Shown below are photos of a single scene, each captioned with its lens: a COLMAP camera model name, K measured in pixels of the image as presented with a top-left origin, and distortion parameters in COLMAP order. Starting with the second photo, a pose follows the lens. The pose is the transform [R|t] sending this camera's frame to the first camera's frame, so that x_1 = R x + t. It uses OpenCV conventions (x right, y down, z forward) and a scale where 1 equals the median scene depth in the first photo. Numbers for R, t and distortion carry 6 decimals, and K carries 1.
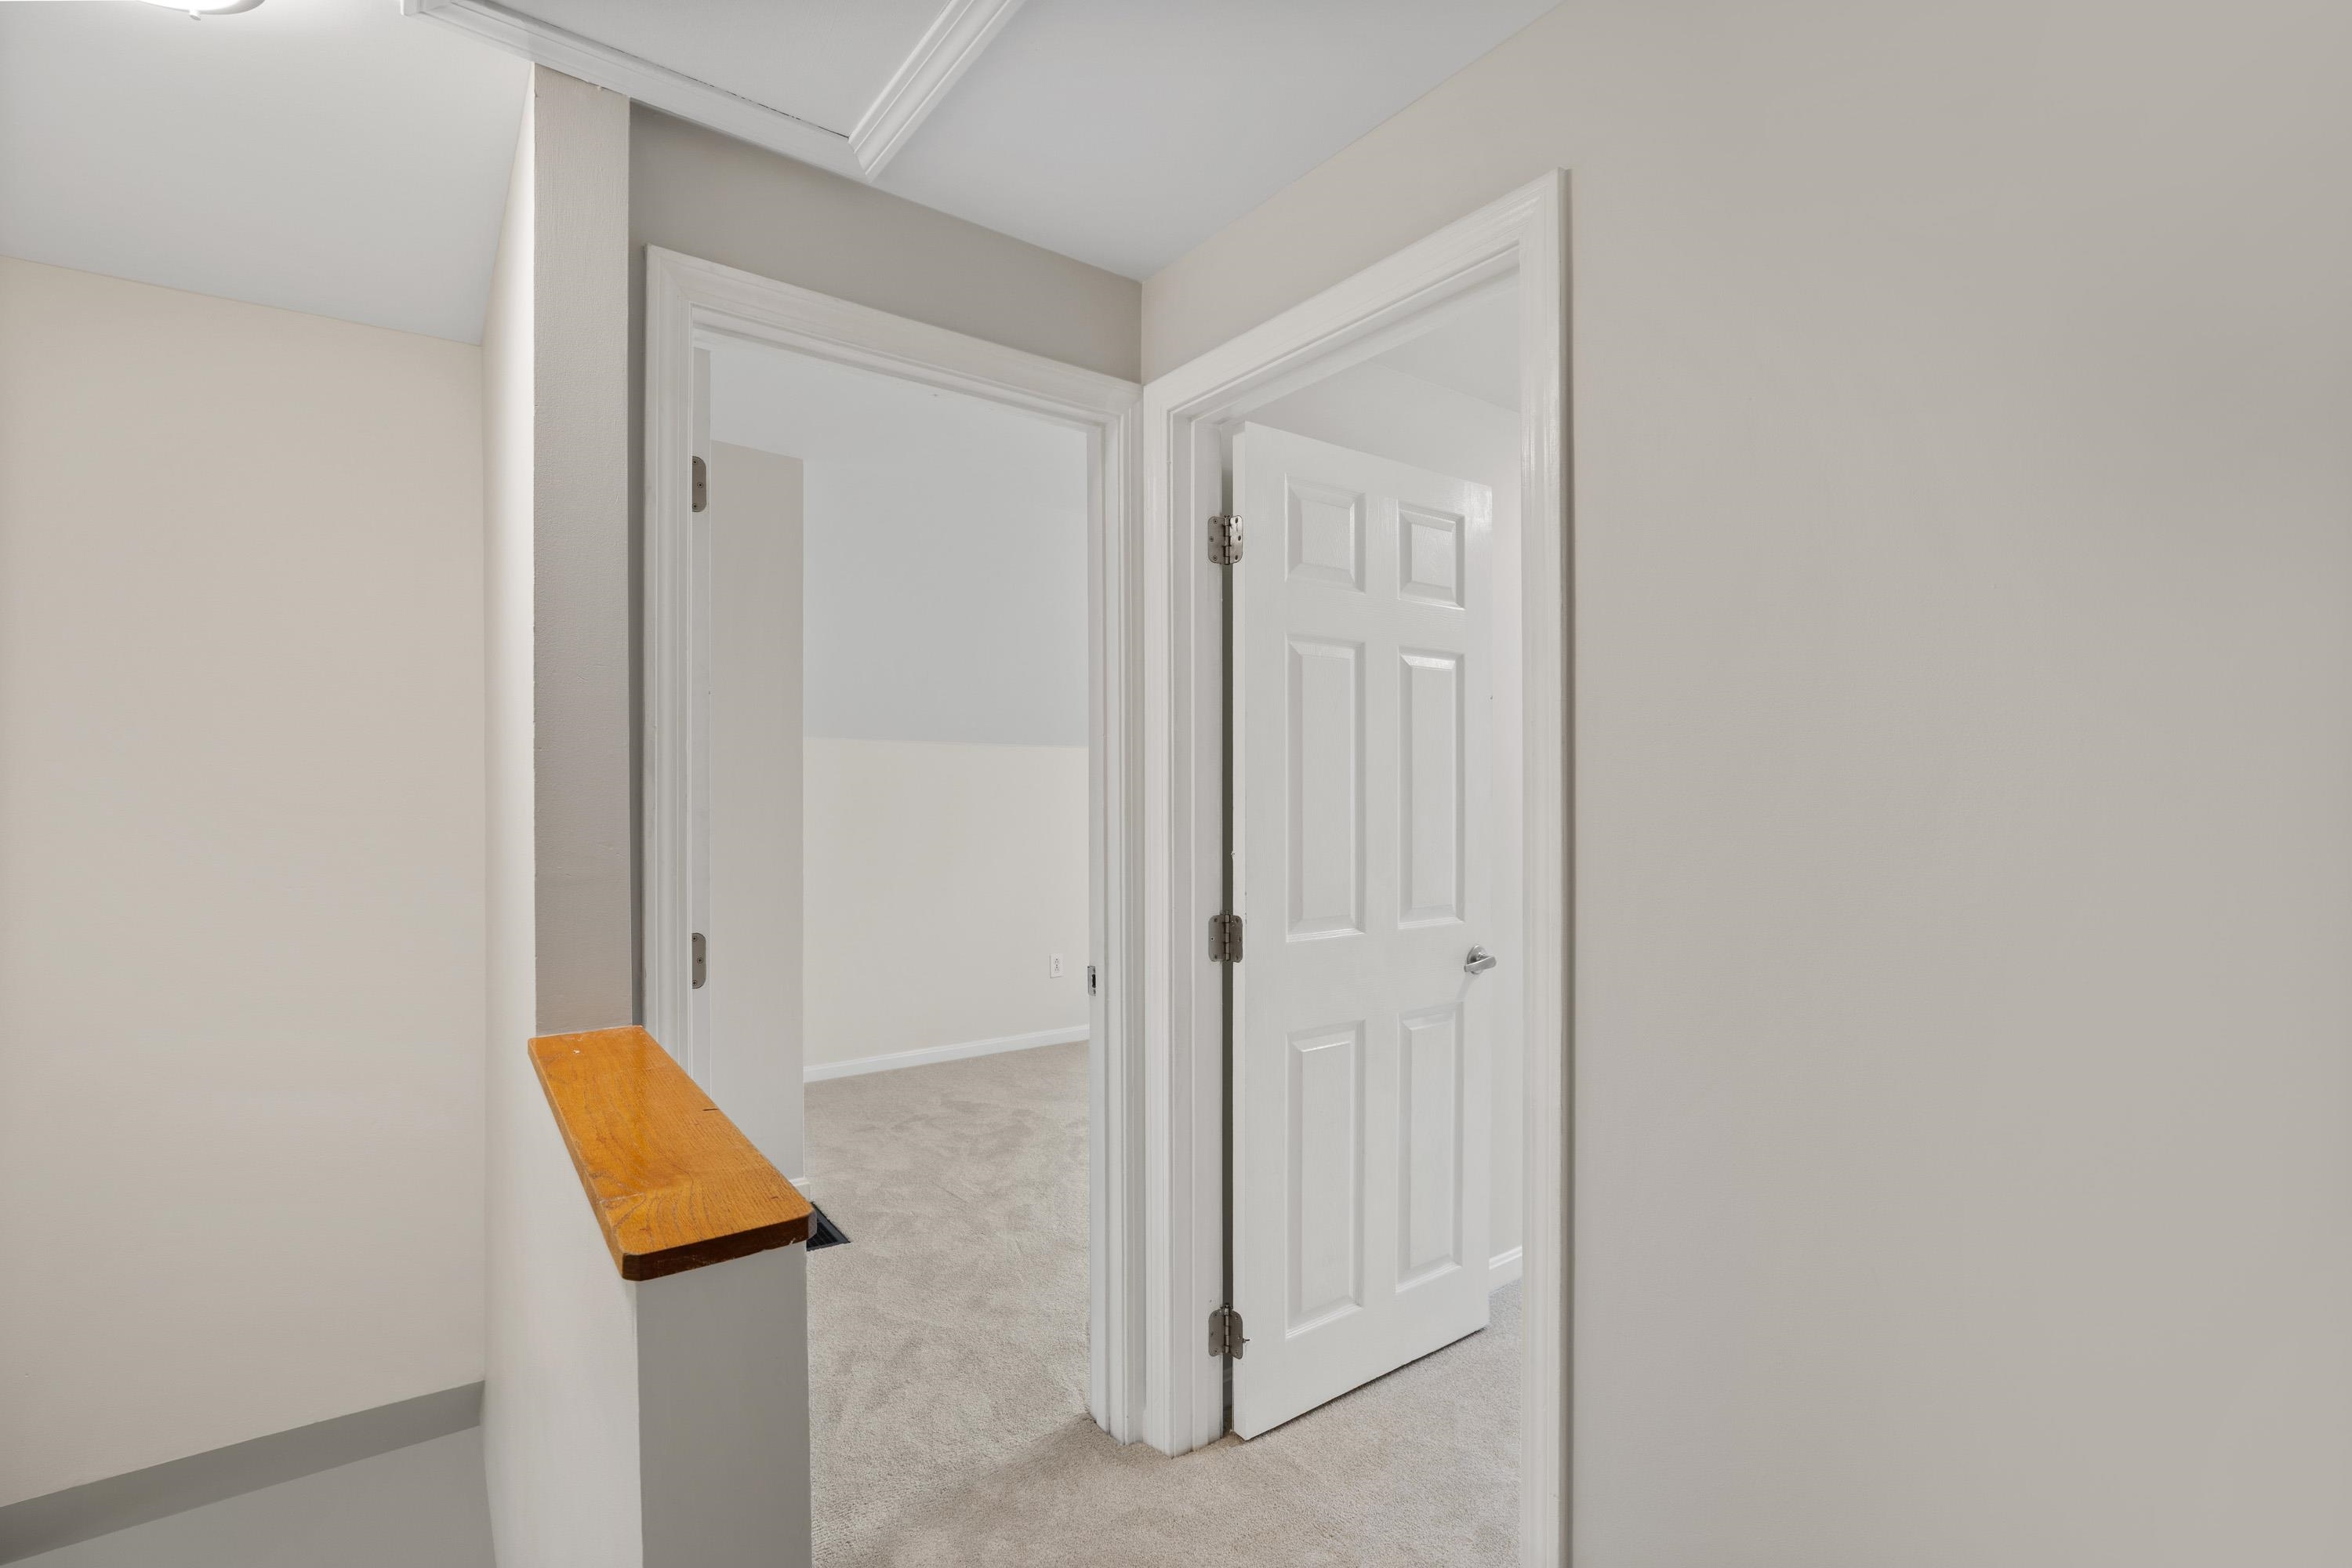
lens RADIAL K [[1073.8, 0, 1173.6], [0, 1073.8, 793.1], [0, 0, 1]] dist [-0.022532, 0.010251]
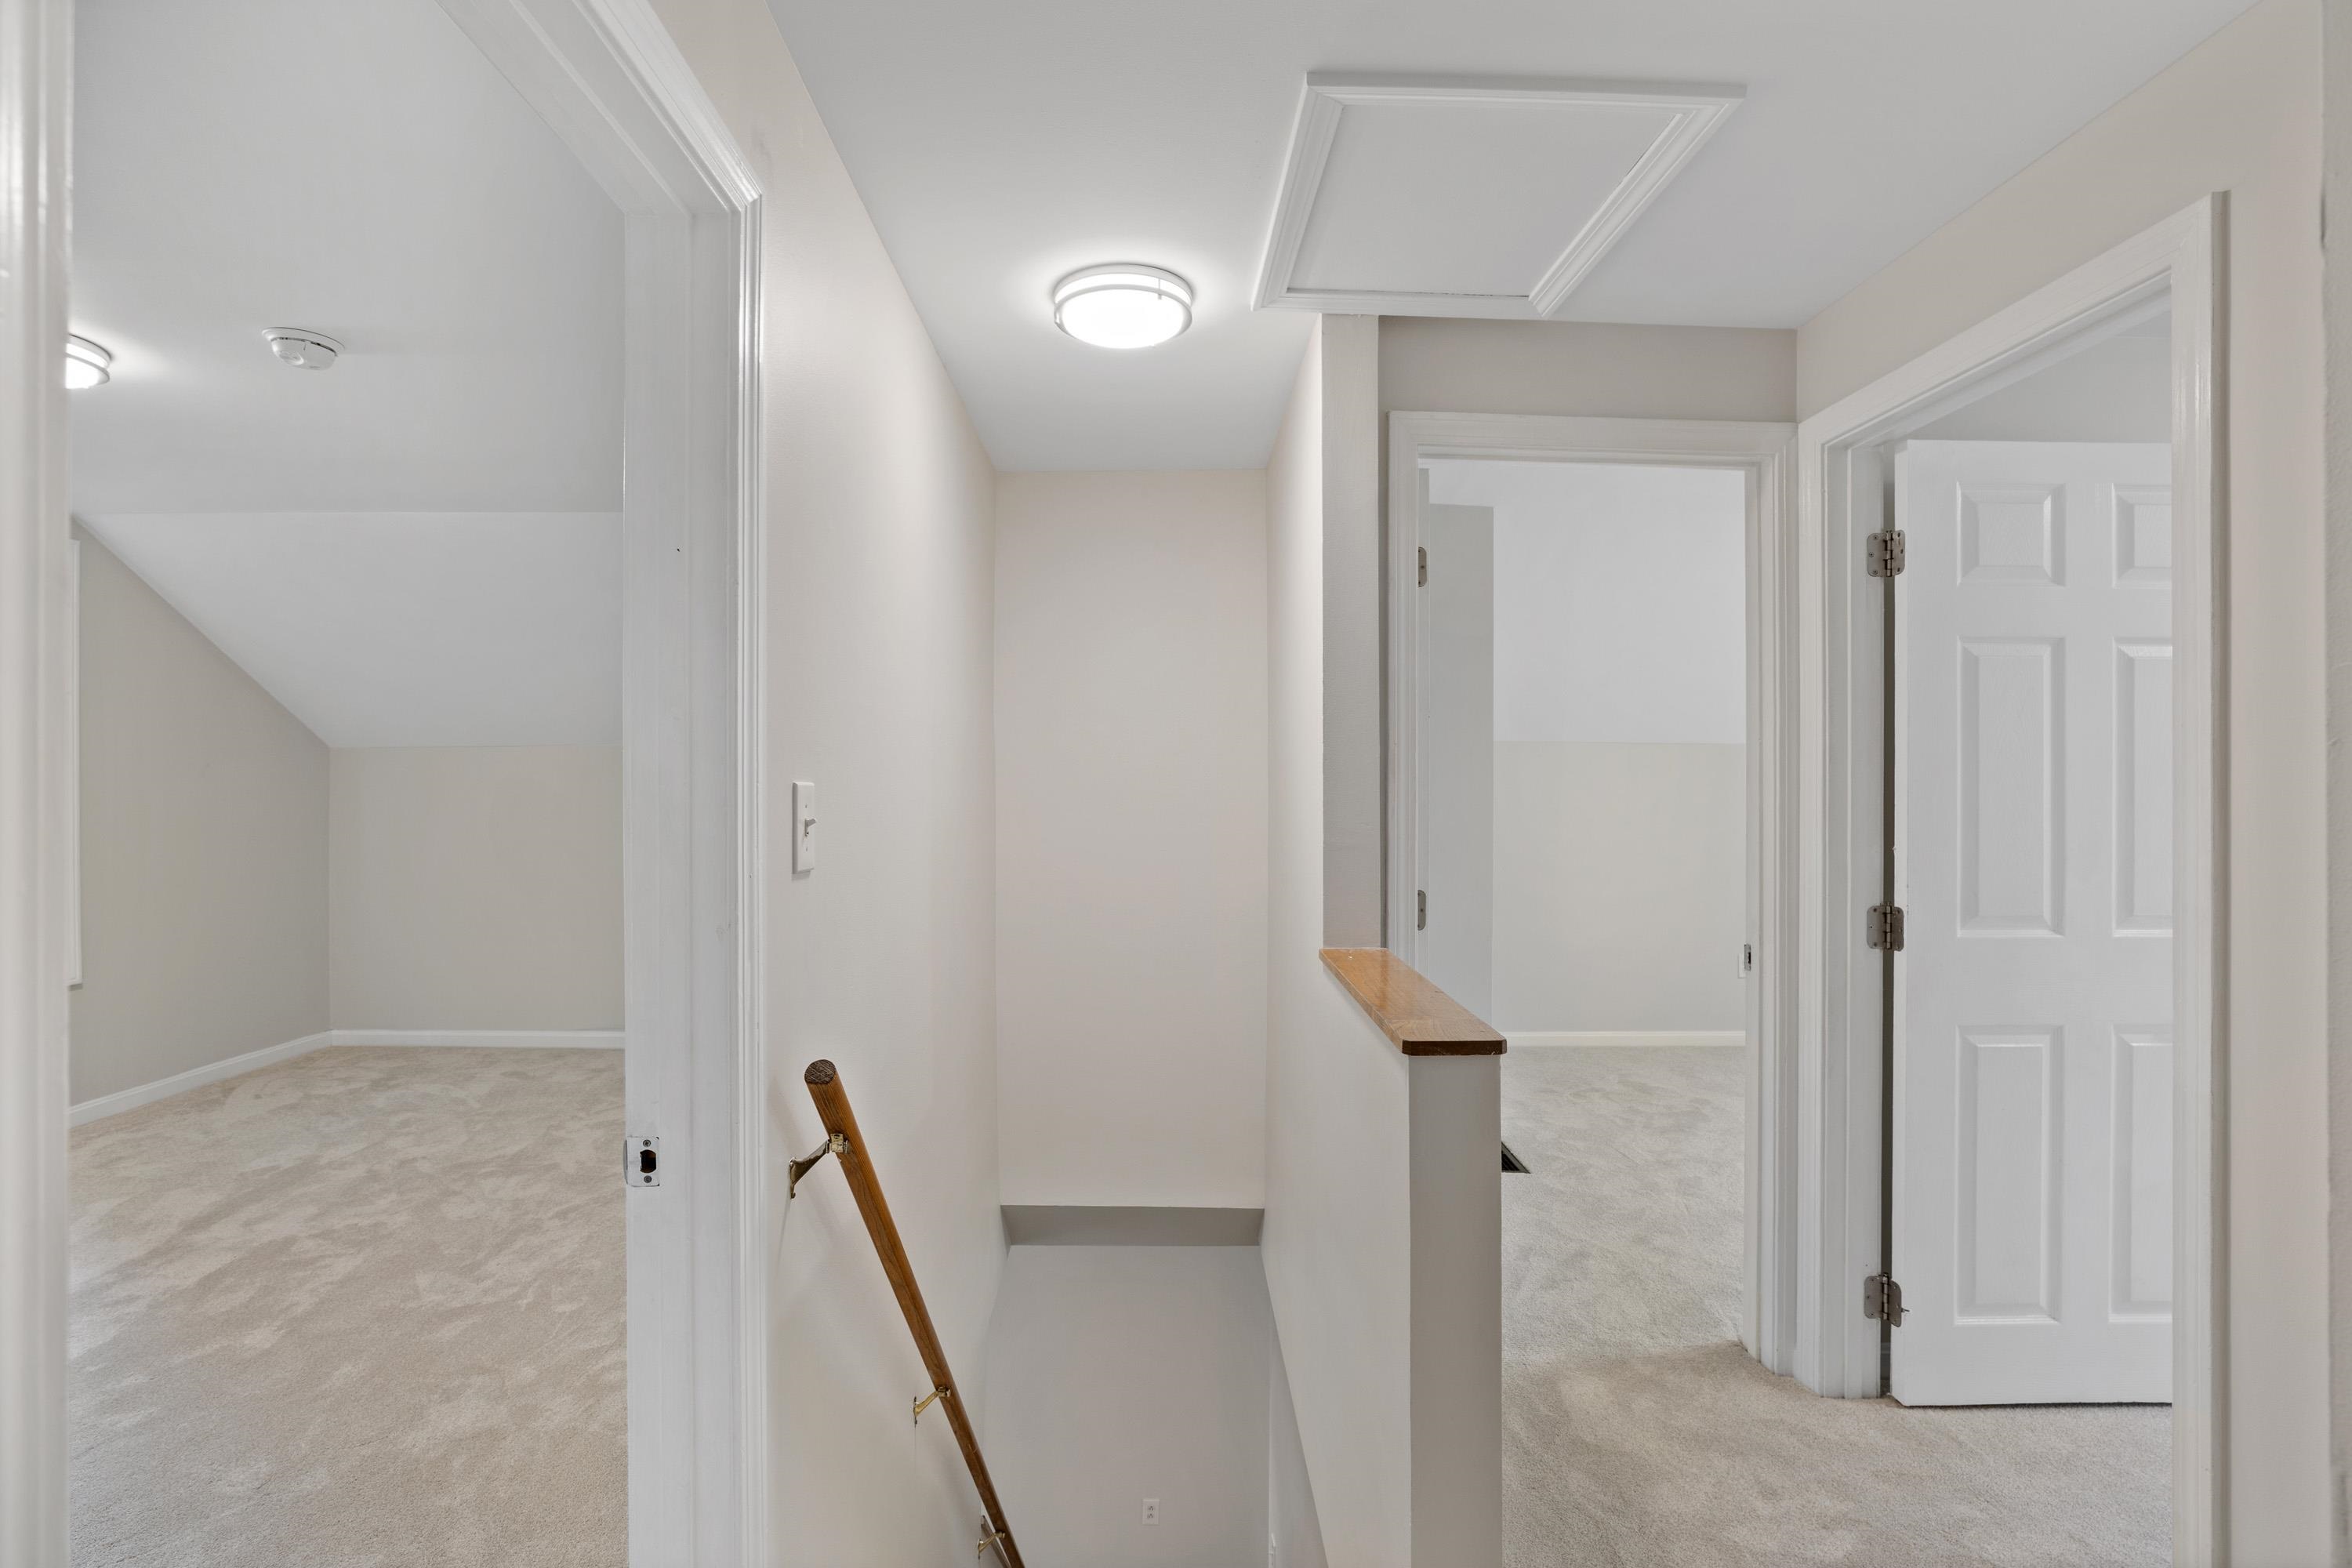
lens RADIAL K [[1073.8, 0, 1173.6], [0, 1073.8, 793.1], [0, 0, 1]] dist [-0.022532, 0.010251]
pose [[0.813762, 0.004354, -0.581182, 0.086366], [-0.002973, 0.999990, 0.003329, 0.000352], [0.581191, -0.000981, 0.813767, -0.269283]]
